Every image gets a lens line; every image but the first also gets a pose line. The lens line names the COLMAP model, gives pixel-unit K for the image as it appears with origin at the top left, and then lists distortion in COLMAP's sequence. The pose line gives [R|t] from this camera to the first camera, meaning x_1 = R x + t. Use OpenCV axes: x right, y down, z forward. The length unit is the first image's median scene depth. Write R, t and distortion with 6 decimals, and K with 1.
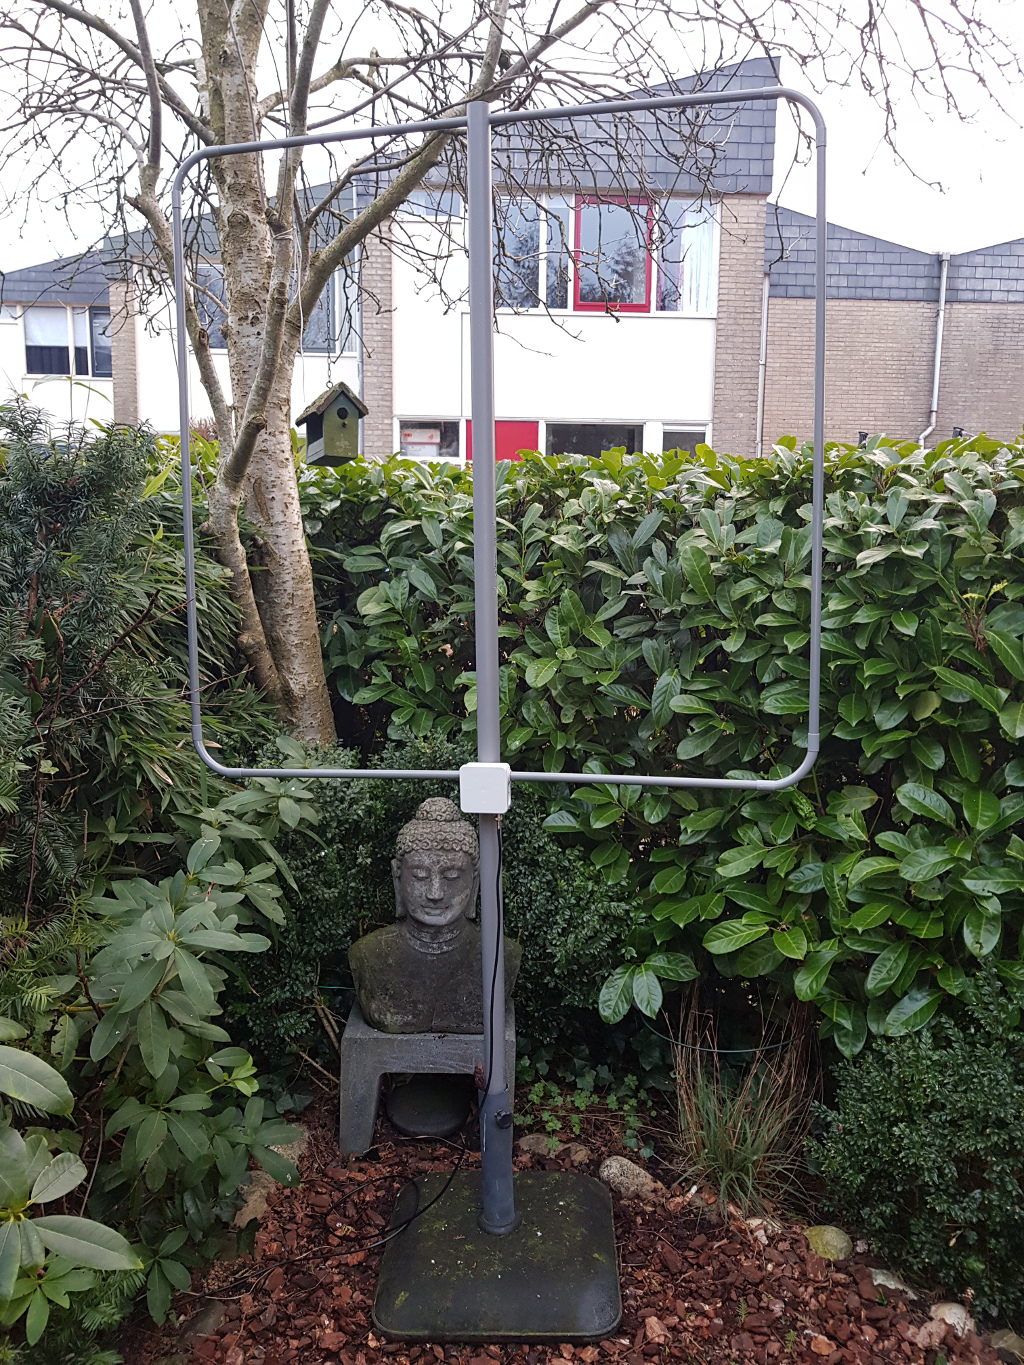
lens RADIAL K [[1037.6, 0, 512.0], [0, 1037.6, 682.5], [0, 0, 1]] dist [0.002073, -0.001454]
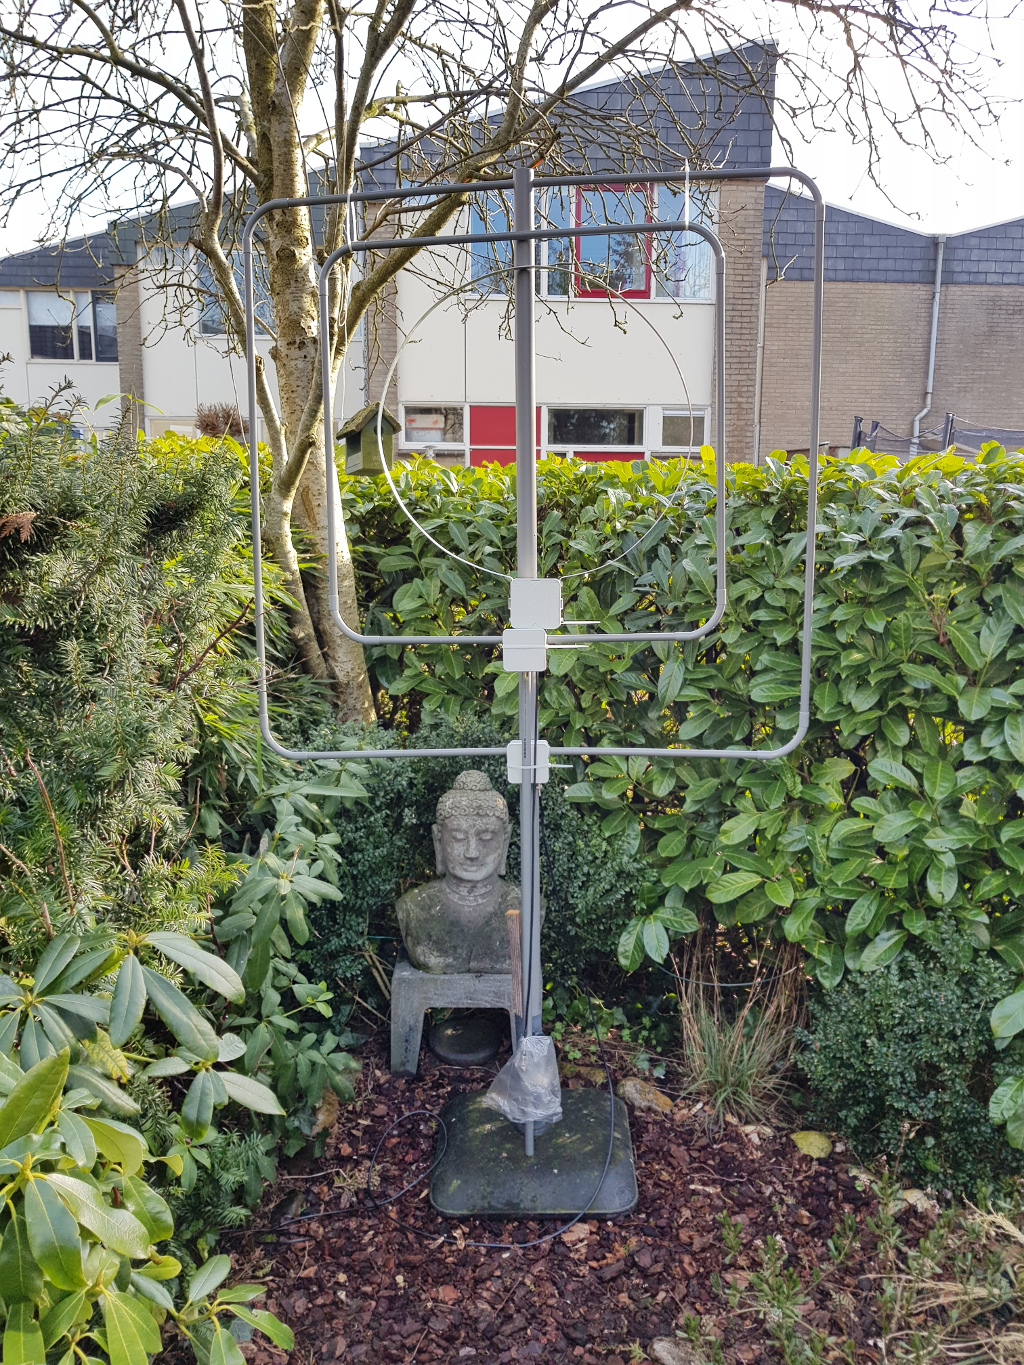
lens RADIAL K [[1022.9, 0, 512.0], [0, 1022.9, 682.5], [0, 0, 1]] dist [0.051970, -0.086549]
pose [[0.999990, -0.004382, 0.000033, -0.027788], [0.004380, 0.999775, 0.020765, -0.010037], [-0.000124, -0.020765, 0.999784, -0.132535]]
